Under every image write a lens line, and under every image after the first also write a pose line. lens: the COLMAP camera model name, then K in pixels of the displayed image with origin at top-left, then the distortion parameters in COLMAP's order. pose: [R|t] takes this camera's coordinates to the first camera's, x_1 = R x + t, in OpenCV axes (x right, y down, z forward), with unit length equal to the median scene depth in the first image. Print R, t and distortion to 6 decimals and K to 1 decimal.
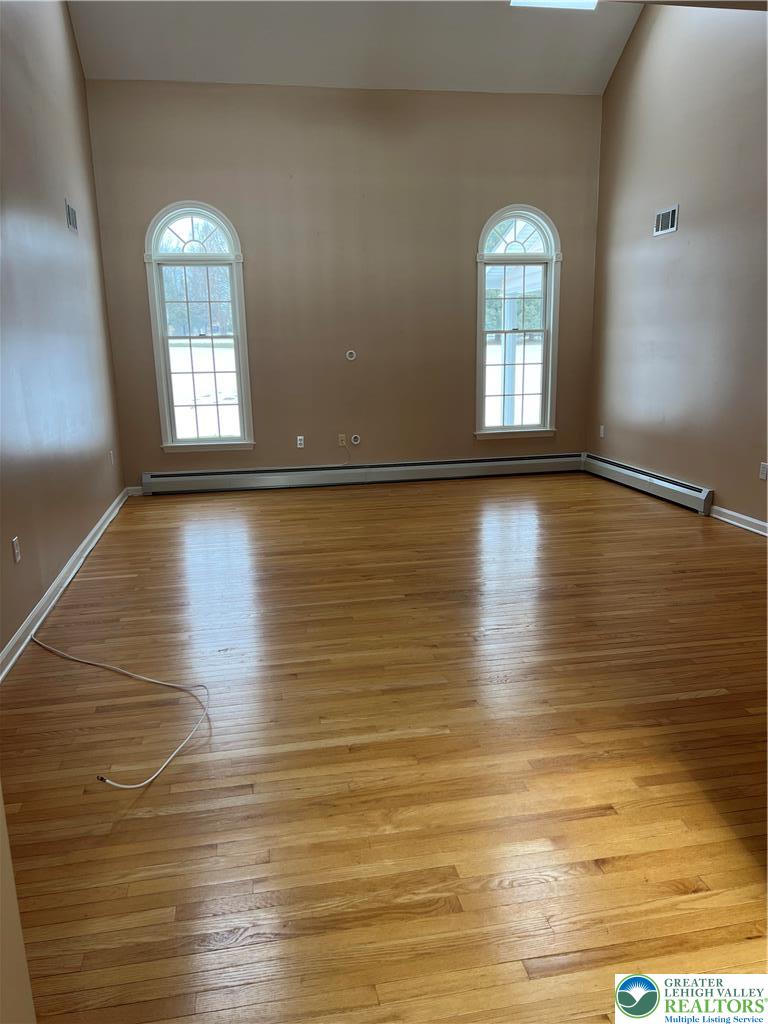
lens RADIAL K [[776.7, 0, 384.0], [0, 776.7, 512.0], [0, 0, 1]] dist [0.013201, -0.007491]
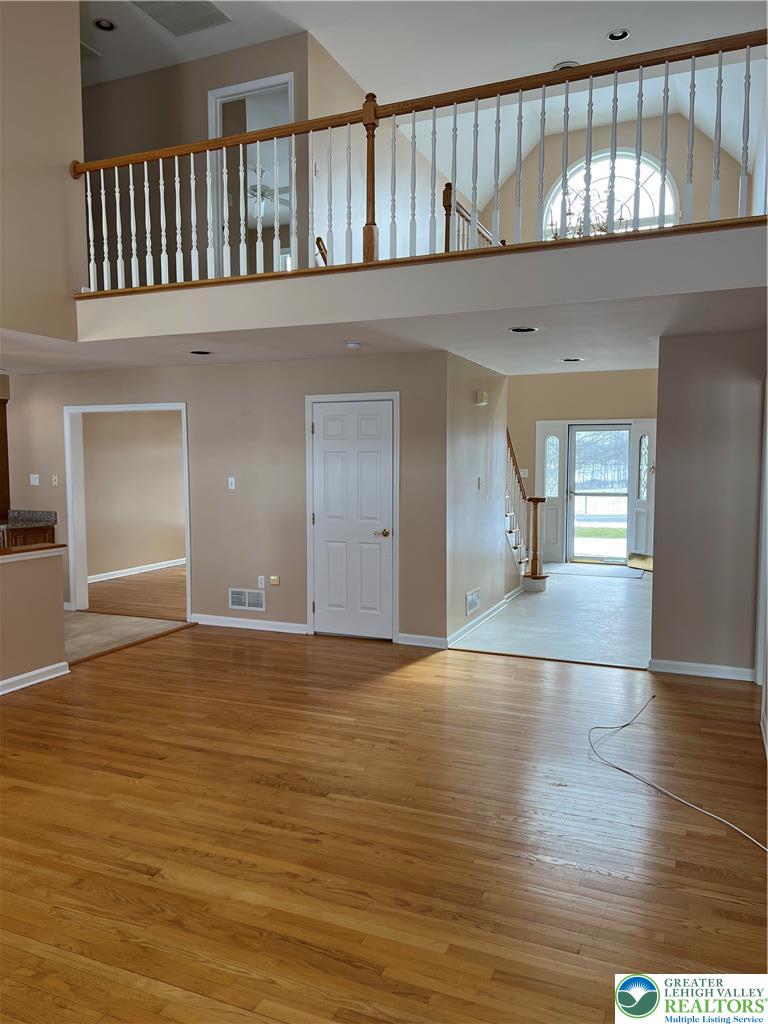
lens RADIAL K [[776.7, 0, 384.0], [0, 776.7, 512.0], [0, 0, 1]] dist [0.013201, -0.007491]
pose [[-0.827810, -0.016556, 0.560764, -0.282584], [0.142417, 0.960618, 0.238600, -0.217569], [-0.542630, 0.277378, -0.792852, 0.893187]]
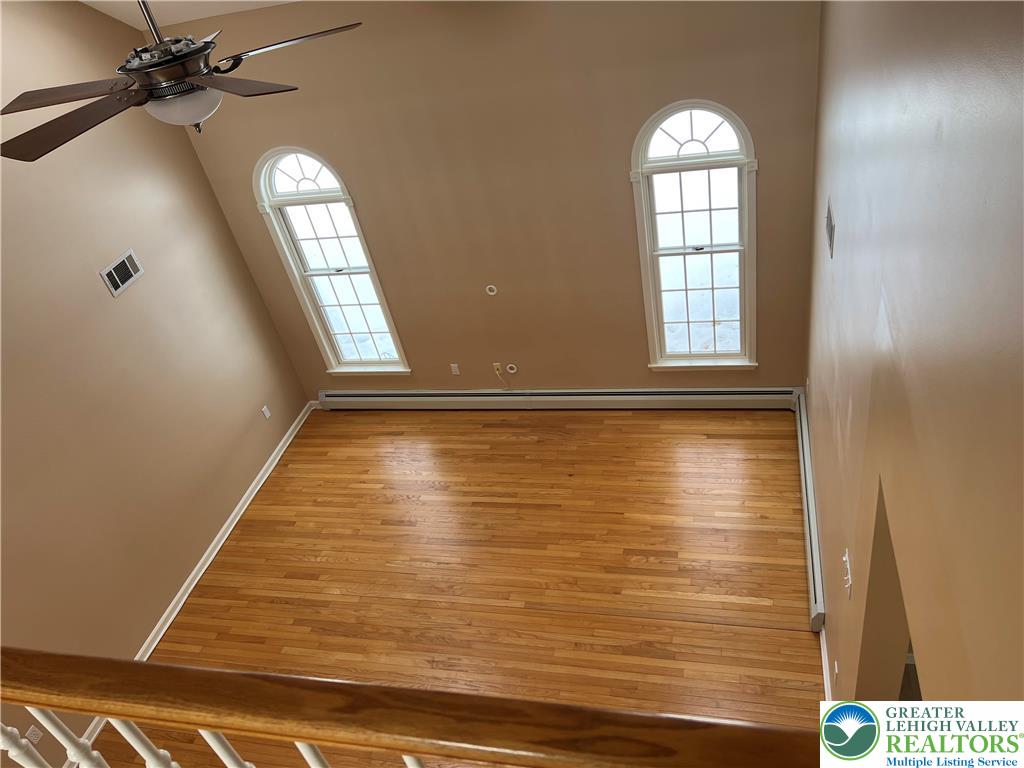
lens RADIAL K [[776.7, 0, 513.7], [0, 776.7, 391.1], [0, 0, 1]] dist [0.013201, -0.007491]
pose [[0.900585, 0.122849, -0.416958, 0.355679], [0.082238, 0.893754, 0.440955, -0.482854], [0.426829, -0.431407, 0.794799, 0.277087]]
